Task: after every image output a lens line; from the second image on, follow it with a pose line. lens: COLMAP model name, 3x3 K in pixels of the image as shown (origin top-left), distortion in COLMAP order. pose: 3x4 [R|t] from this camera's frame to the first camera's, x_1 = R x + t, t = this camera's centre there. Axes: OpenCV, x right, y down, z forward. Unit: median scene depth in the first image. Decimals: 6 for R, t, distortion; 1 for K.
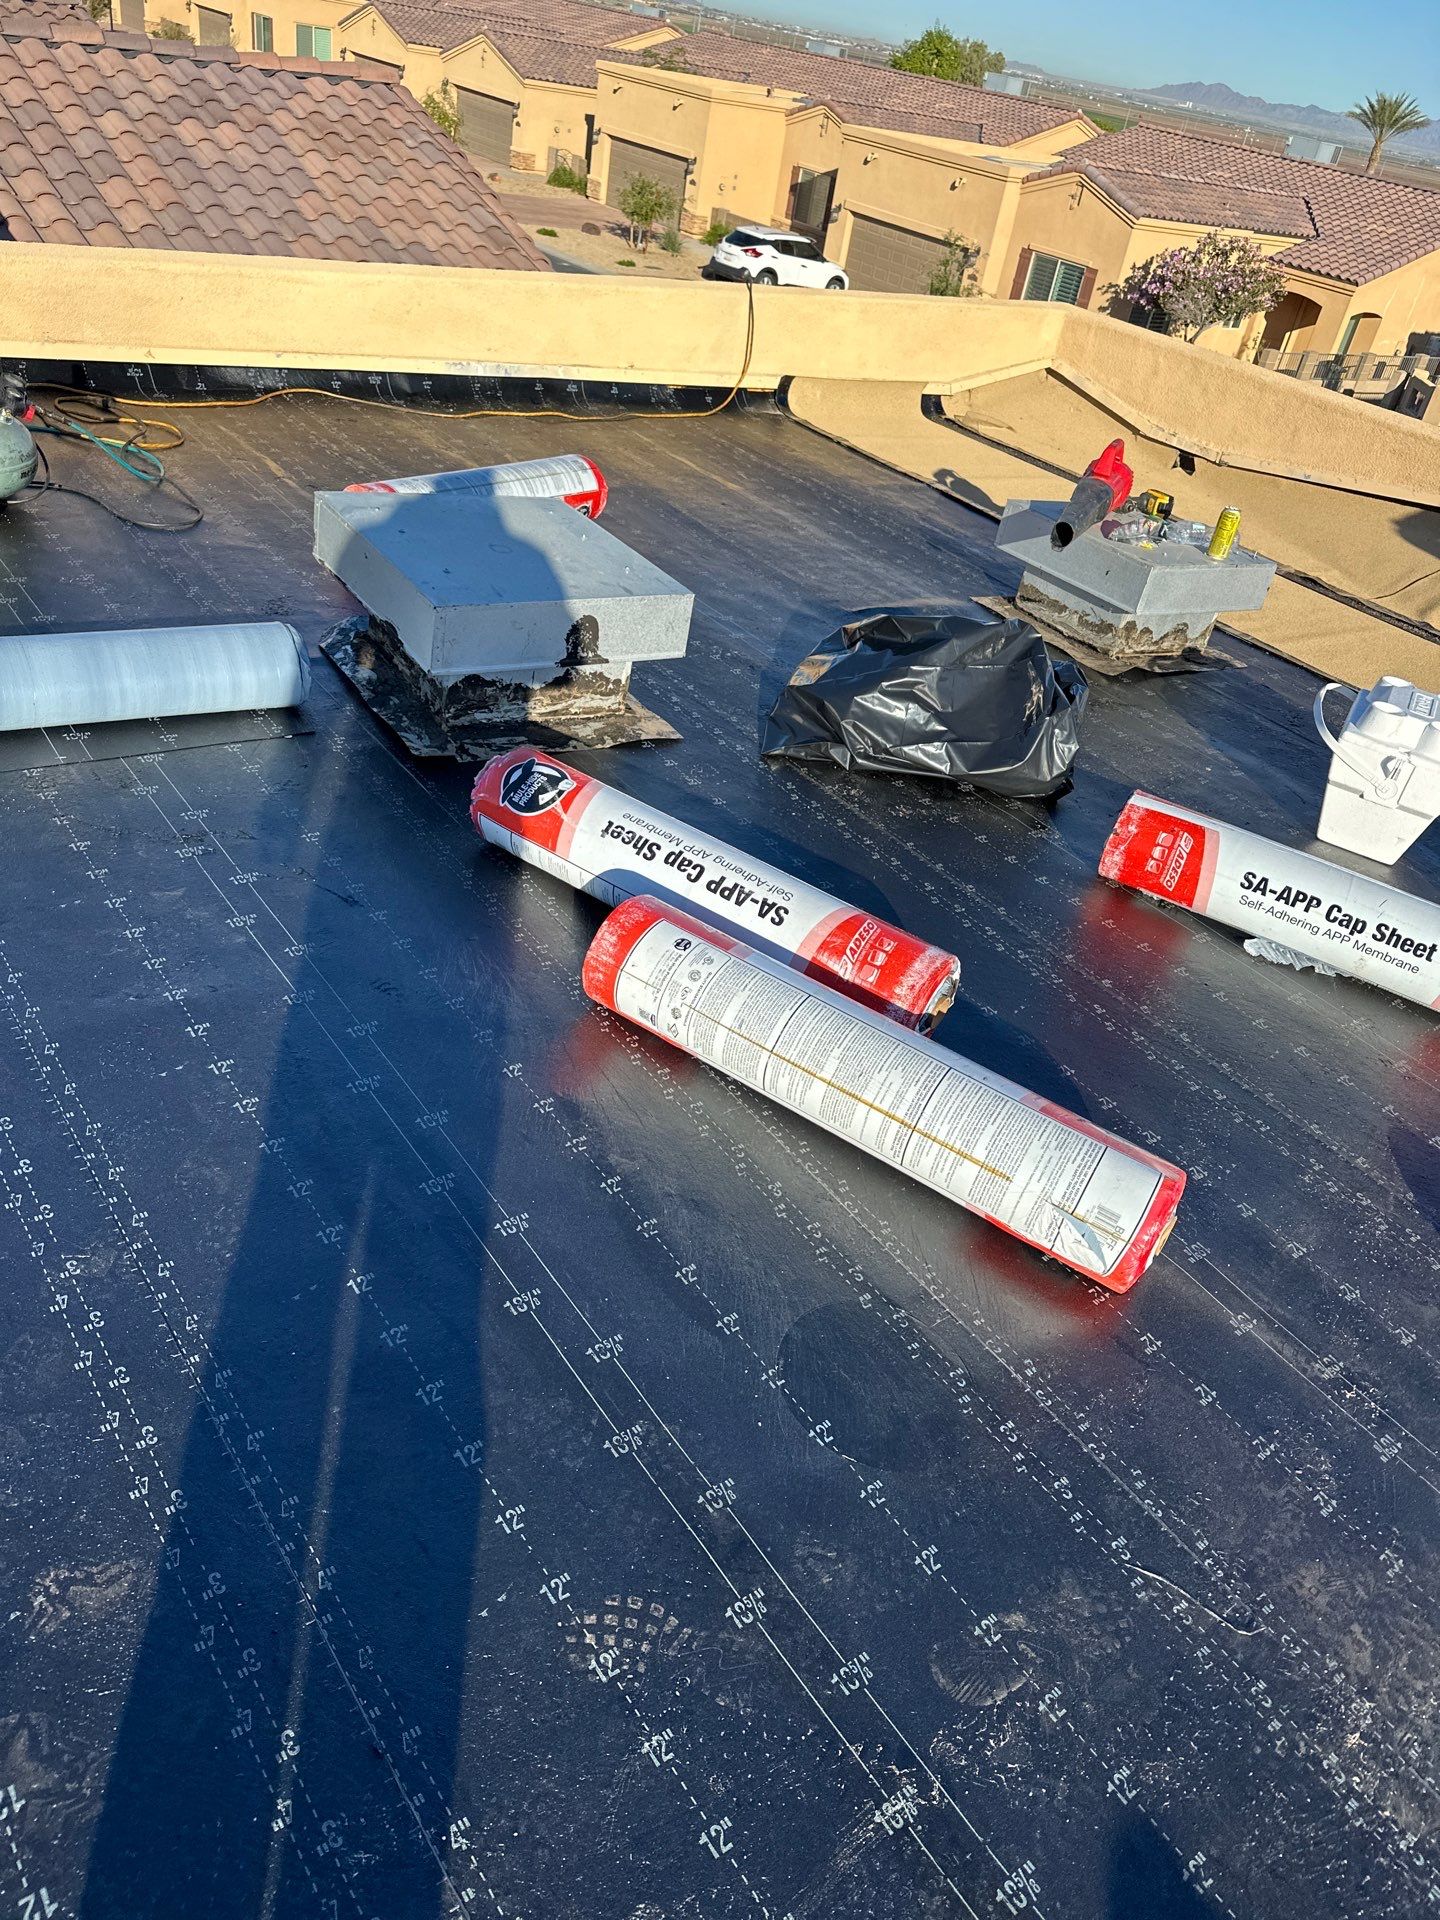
lens RADIAL K [[1368.7, 0, 705.1], [0, 1368.7, 951.8], [0, 0, 1]] dist [0.016271, -0.031466]
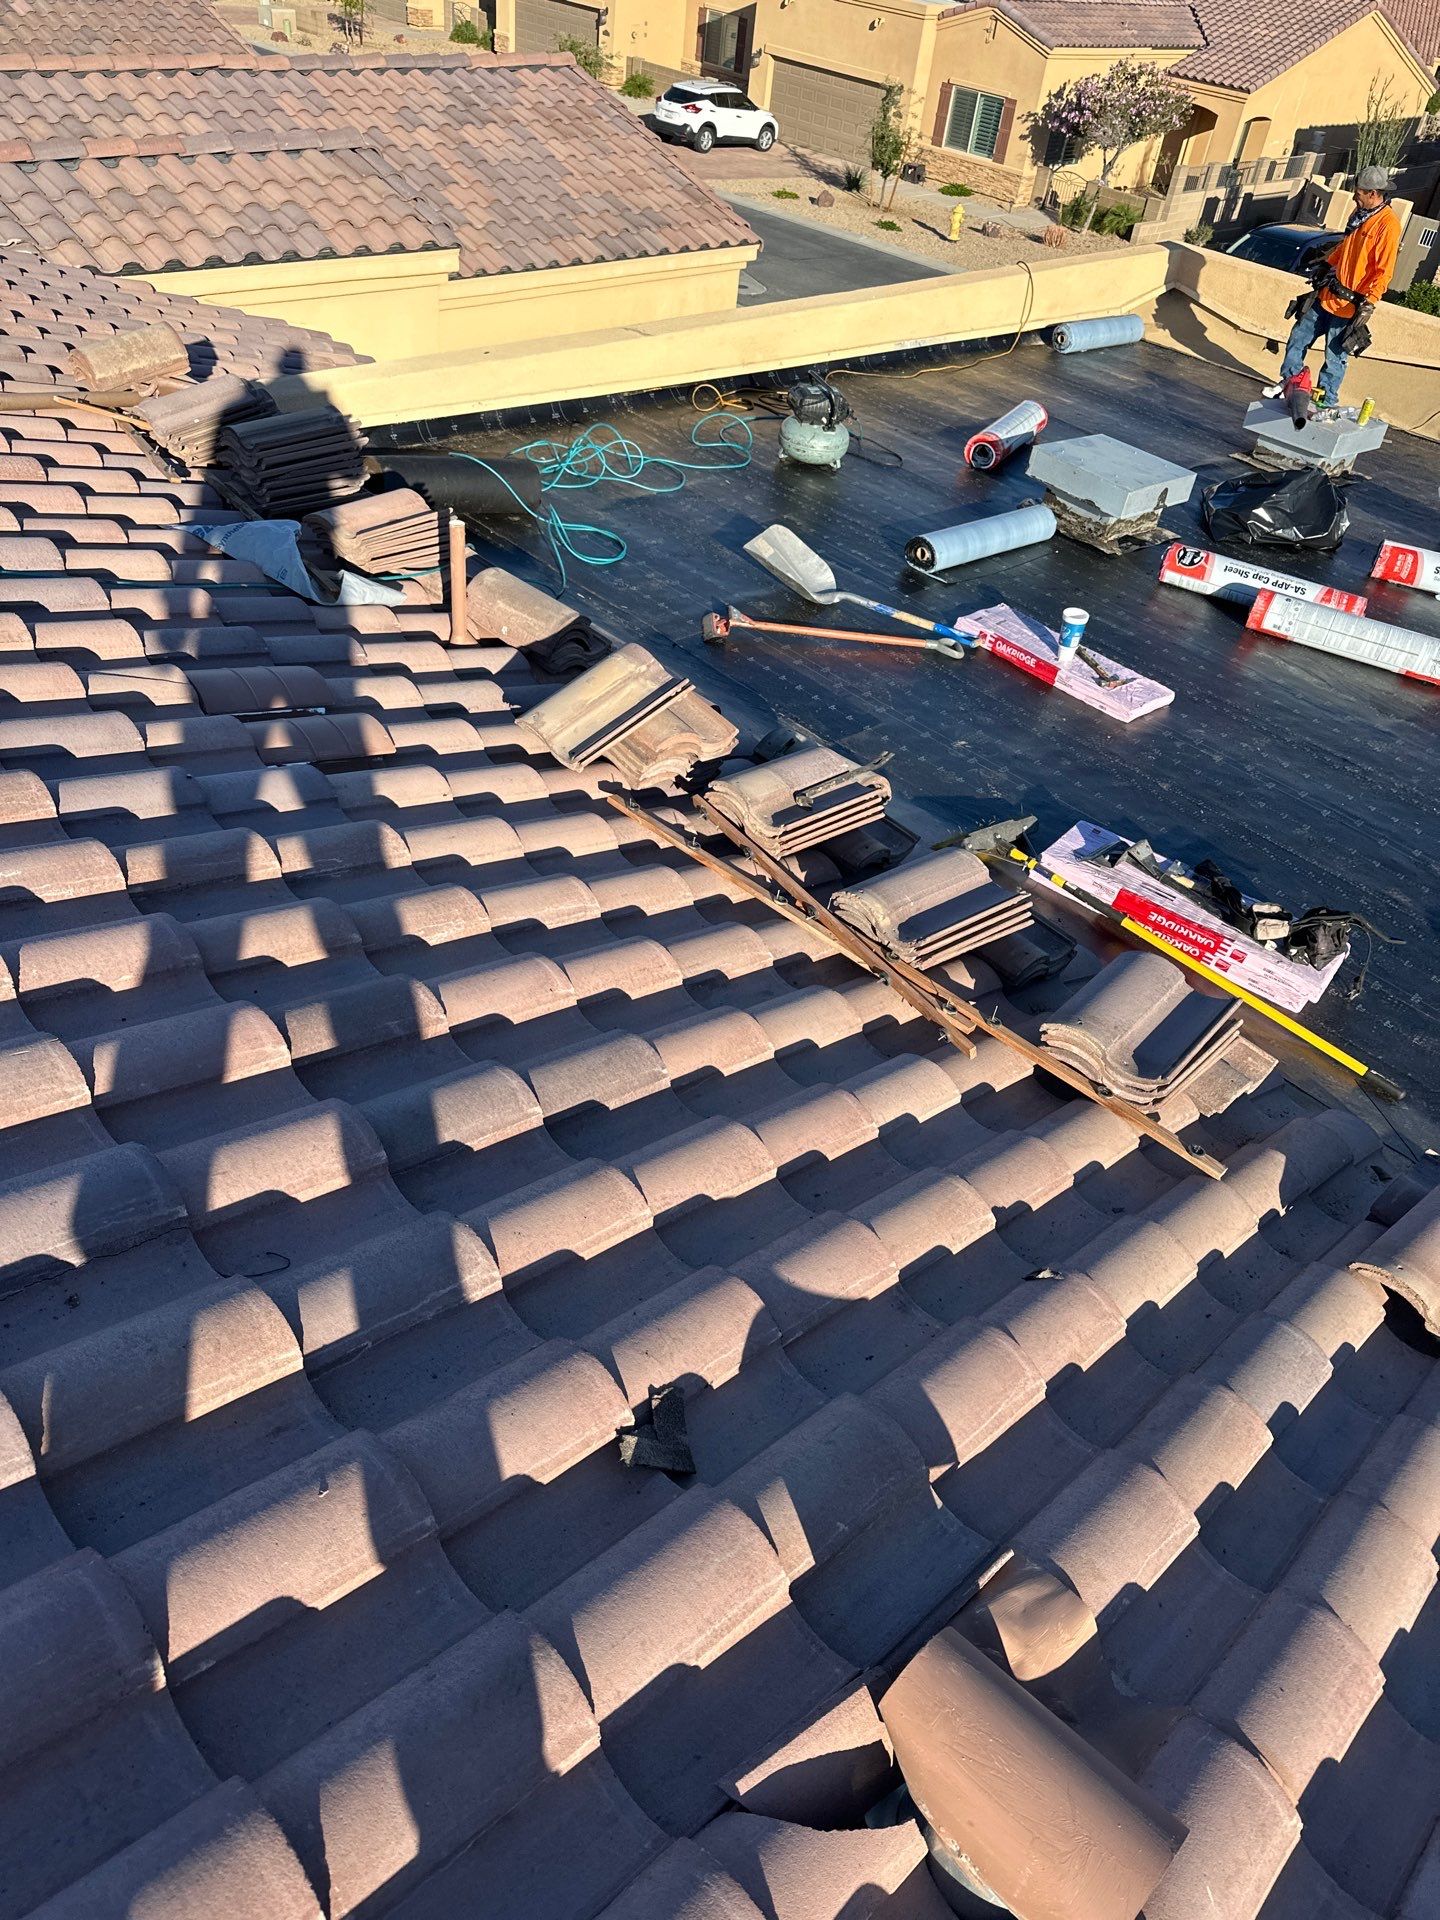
lens RADIAL K [[1368.7, 0, 662.4], [0, 1368.7, 958.2], [0, 0, 1]] dist [0.016271, -0.031466]
pose [[0.992943, -0.112839, 0.036485, -0.107943], [0.108008, 0.987514, 0.114678, 0.018975], [-0.048970, -0.109928, 0.992732, -0.137183]]
